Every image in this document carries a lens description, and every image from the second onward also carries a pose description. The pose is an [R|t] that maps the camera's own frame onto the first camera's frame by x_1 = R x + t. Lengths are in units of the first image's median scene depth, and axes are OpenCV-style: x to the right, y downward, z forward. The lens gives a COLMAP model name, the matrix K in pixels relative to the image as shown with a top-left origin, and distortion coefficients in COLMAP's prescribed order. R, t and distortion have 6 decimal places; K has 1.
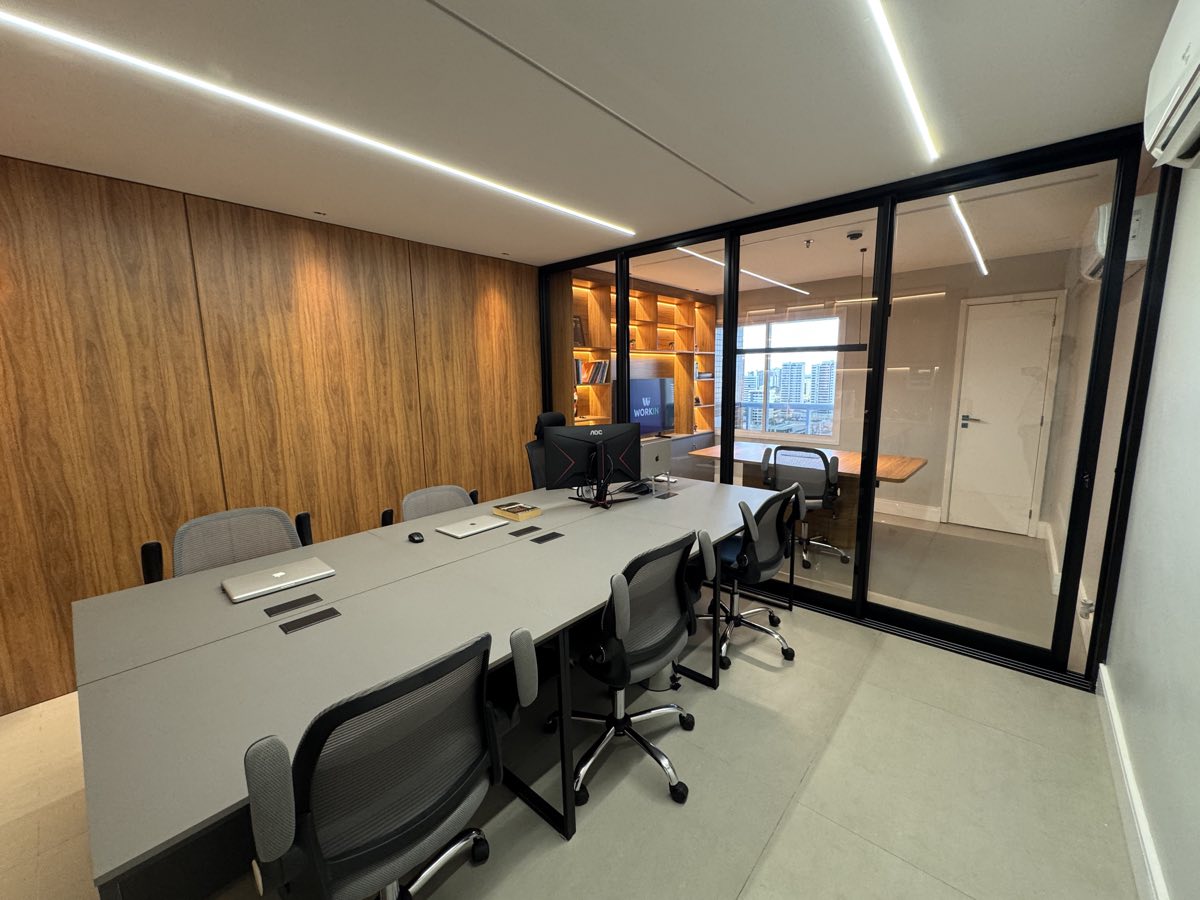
lens RADIAL K [[486.9, 0, 600.0], [0, 486.9, 450.0], [0, 0, 1]] dist [0.001898, 0.000103]
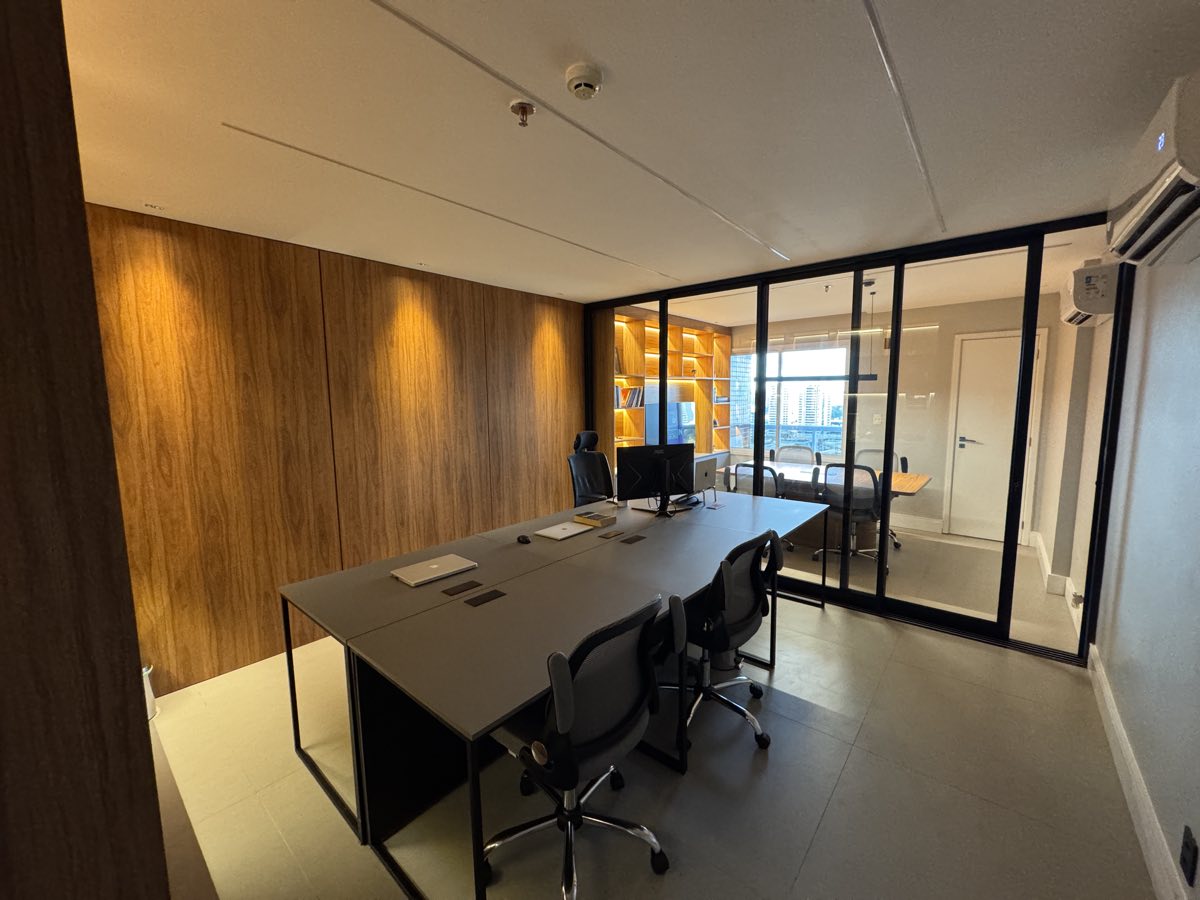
lens RADIAL K [[486.9, 0, 600.0], [0, 486.9, 450.0], [0, 0, 1]] dist [0.001898, 0.000103]
pose [[0.999765, 0.002542, 0.021508, -0.150386], [-0.001682, 0.999202, -0.039910, 0.005455], [-0.021592, 0.039865, 0.998972, -0.139637]]
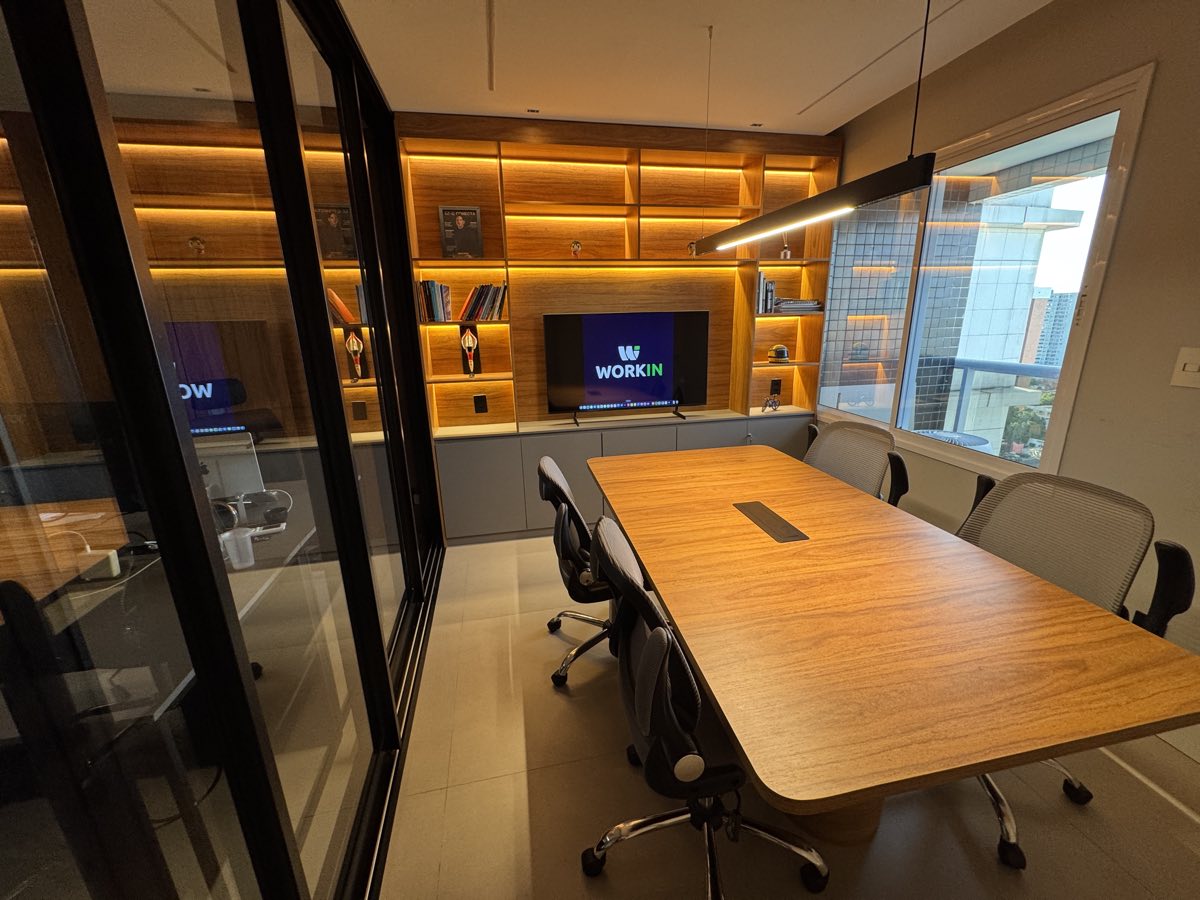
lens RADIAL K [[486.9, 0, 600.0], [0, 486.9, 450.0], [0, 0, 1]] dist [0.001898, 0.000103]
pose [[0.809798, 0.154519, -0.565996, 0.698898], [-0.078804, 0.984600, 0.156052, -0.124541], [0.581392, -0.081768, 0.809504, 0.846782]]
